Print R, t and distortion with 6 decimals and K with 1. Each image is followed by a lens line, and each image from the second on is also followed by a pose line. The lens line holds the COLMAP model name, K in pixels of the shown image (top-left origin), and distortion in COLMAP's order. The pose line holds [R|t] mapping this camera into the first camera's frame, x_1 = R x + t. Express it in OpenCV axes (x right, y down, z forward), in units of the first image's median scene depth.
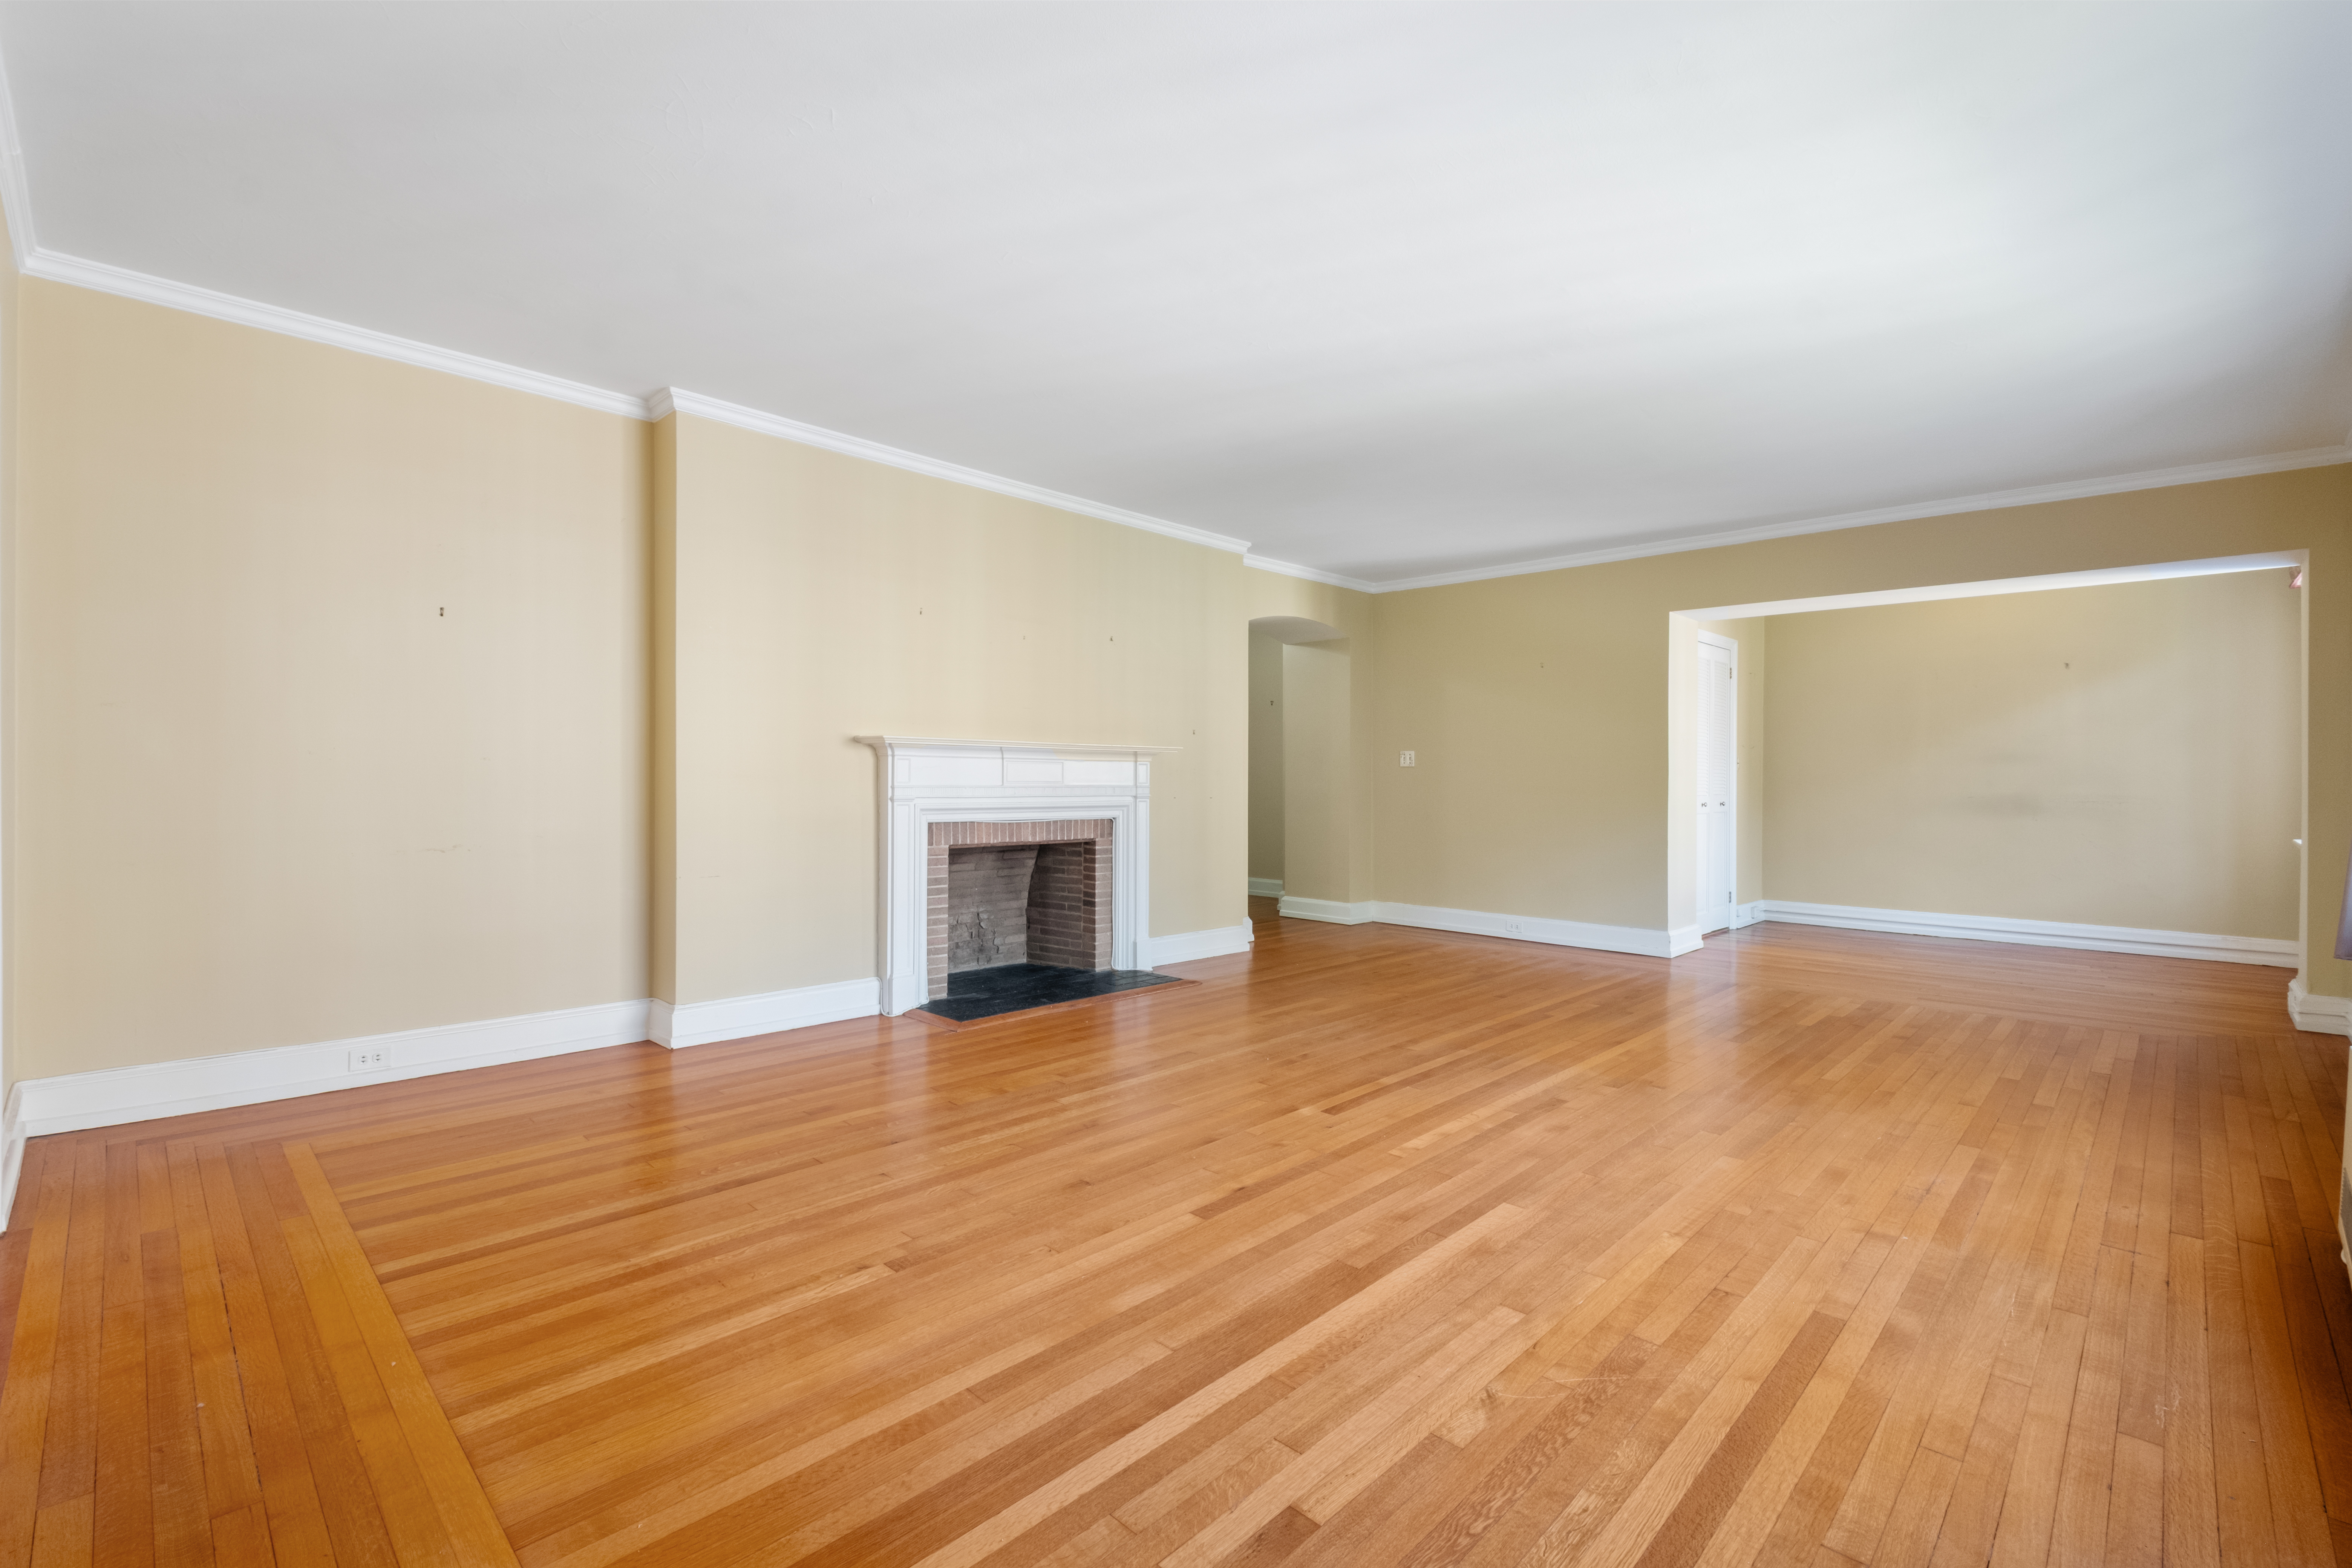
lens RADIAL K [[1027.1, 0, 1176.0], [0, 1027.1, 784.0], [0, 0, 1]] dist [0.001618, -0.000451]
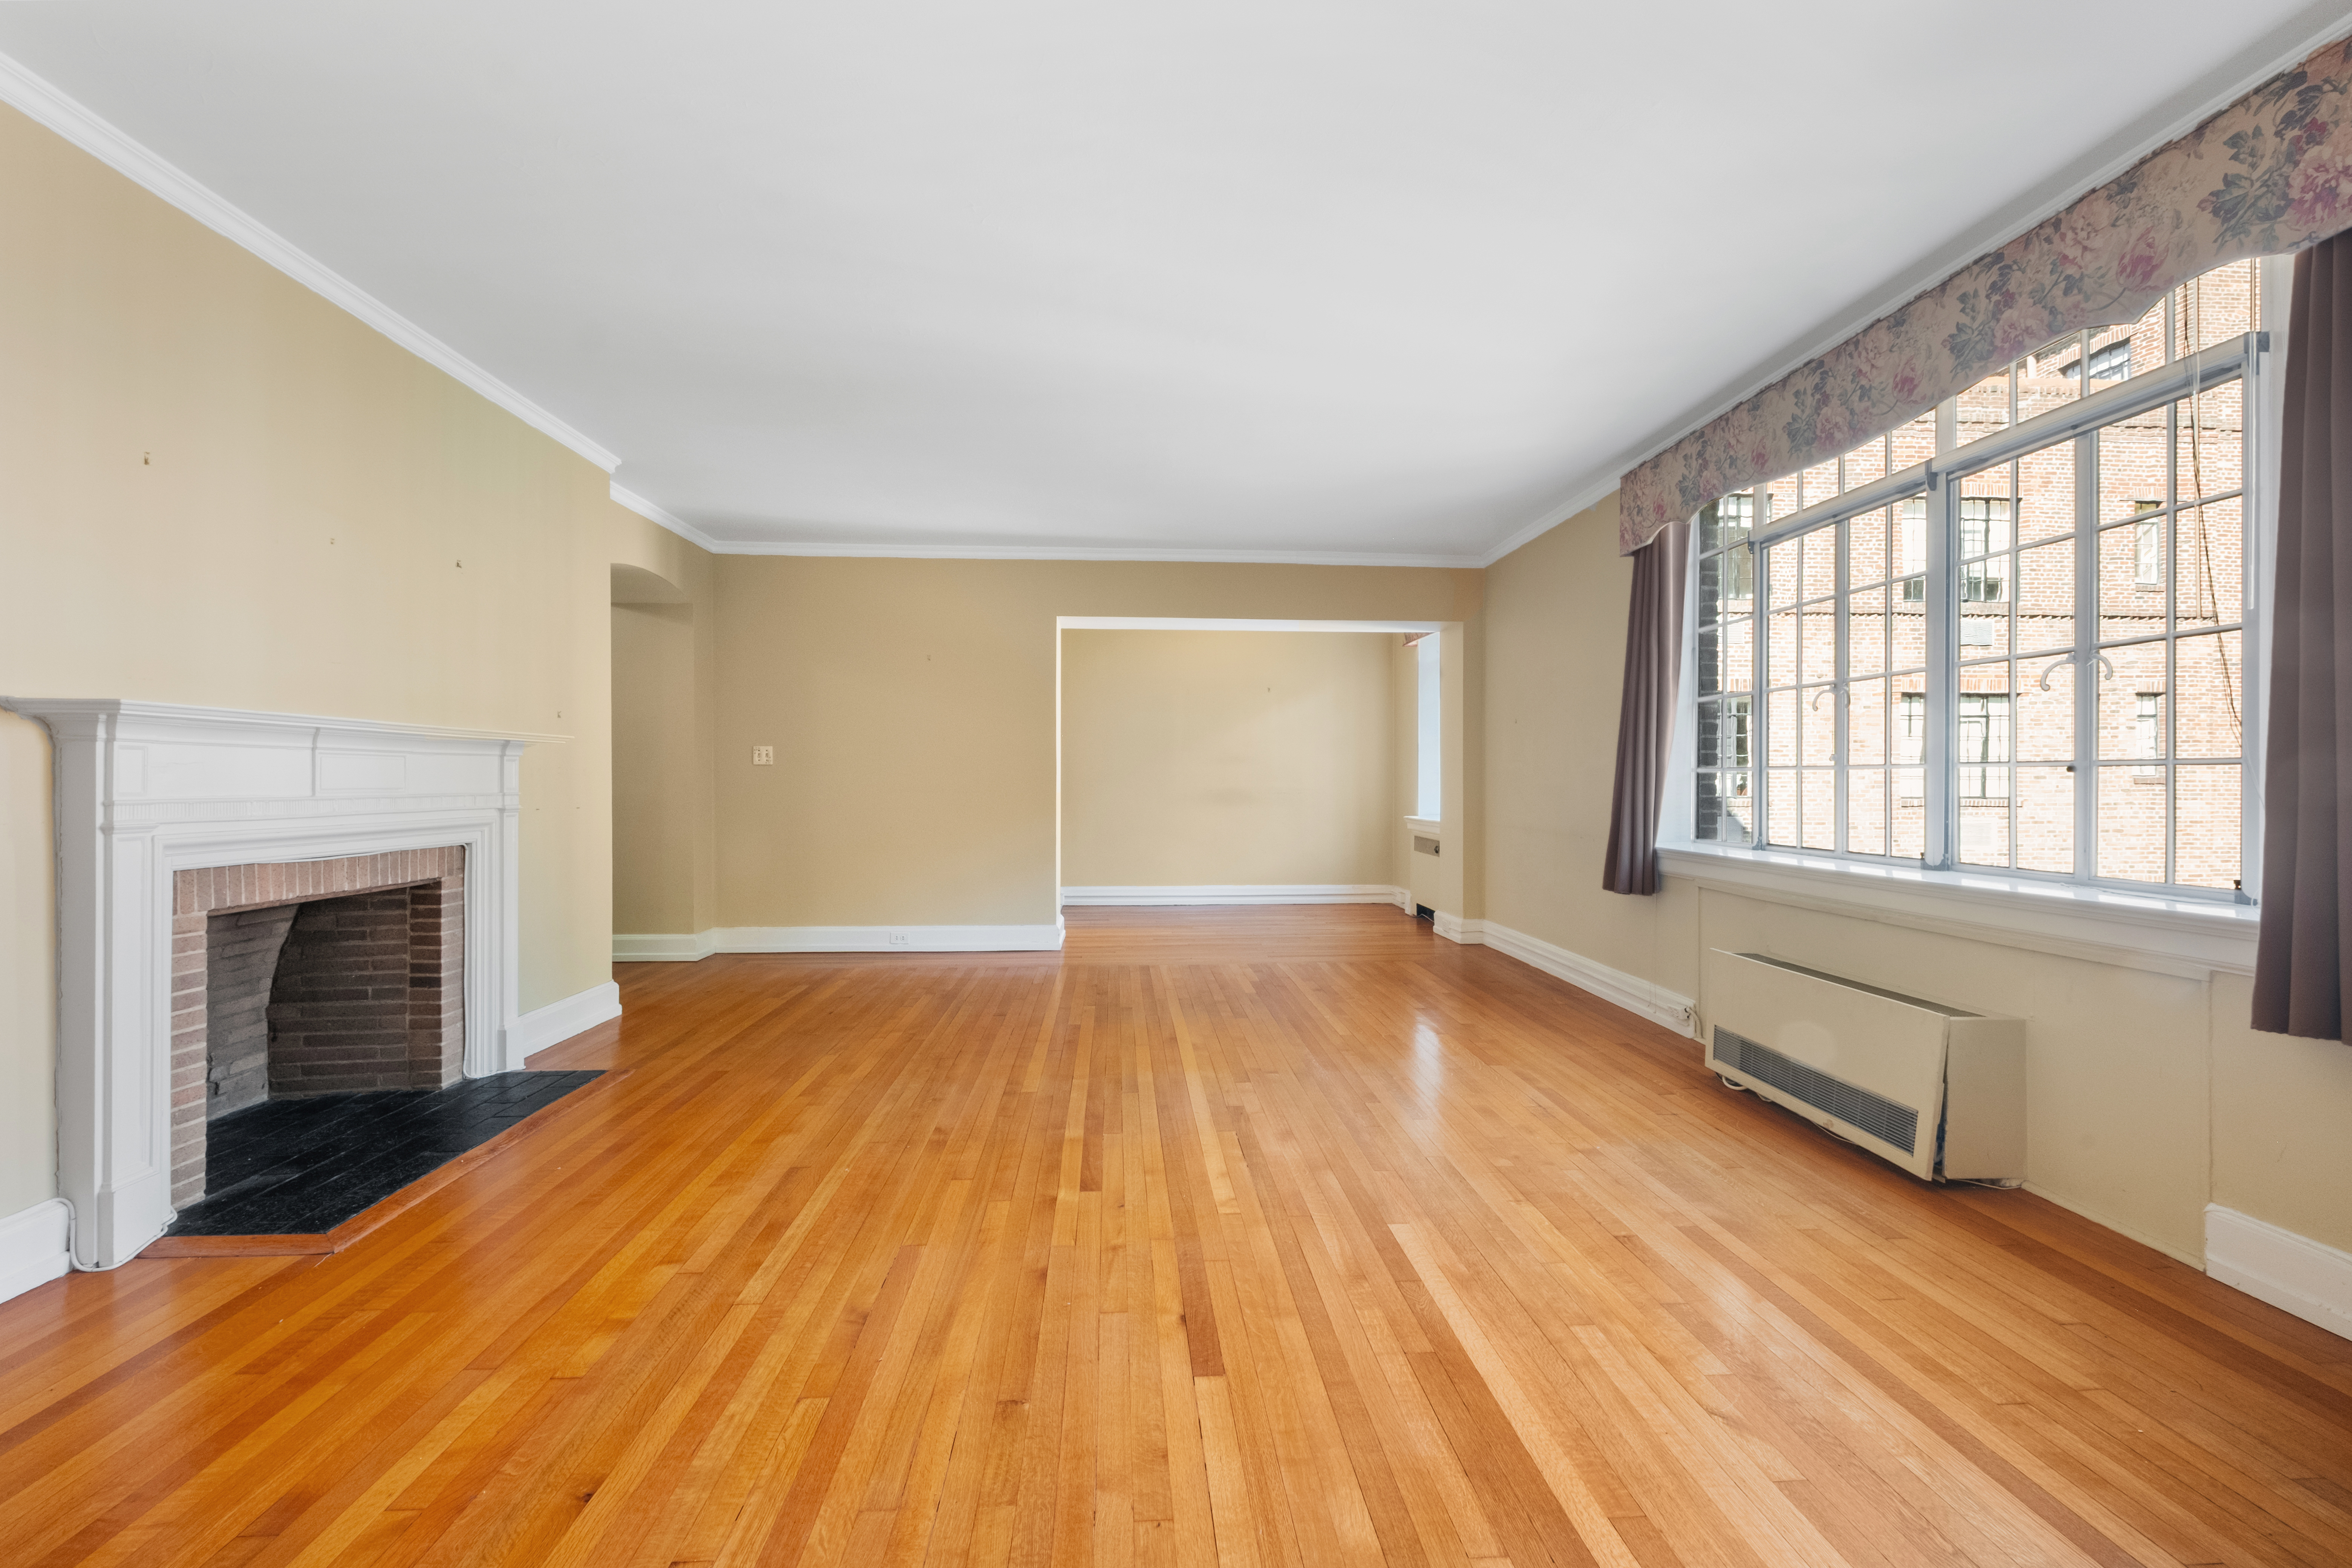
lens RADIAL K [[1045.7, 0, 1176.0], [0, 1045.7, 784.0], [0, 0, 1]] dist [0.001635, -0.000879]
pose [[0.674169, -0.010612, 0.738500, -0.295114], [0.009911, 0.999937, 0.005321, -0.004002], [-0.738510, 0.003732, 0.674232, 0.277339]]
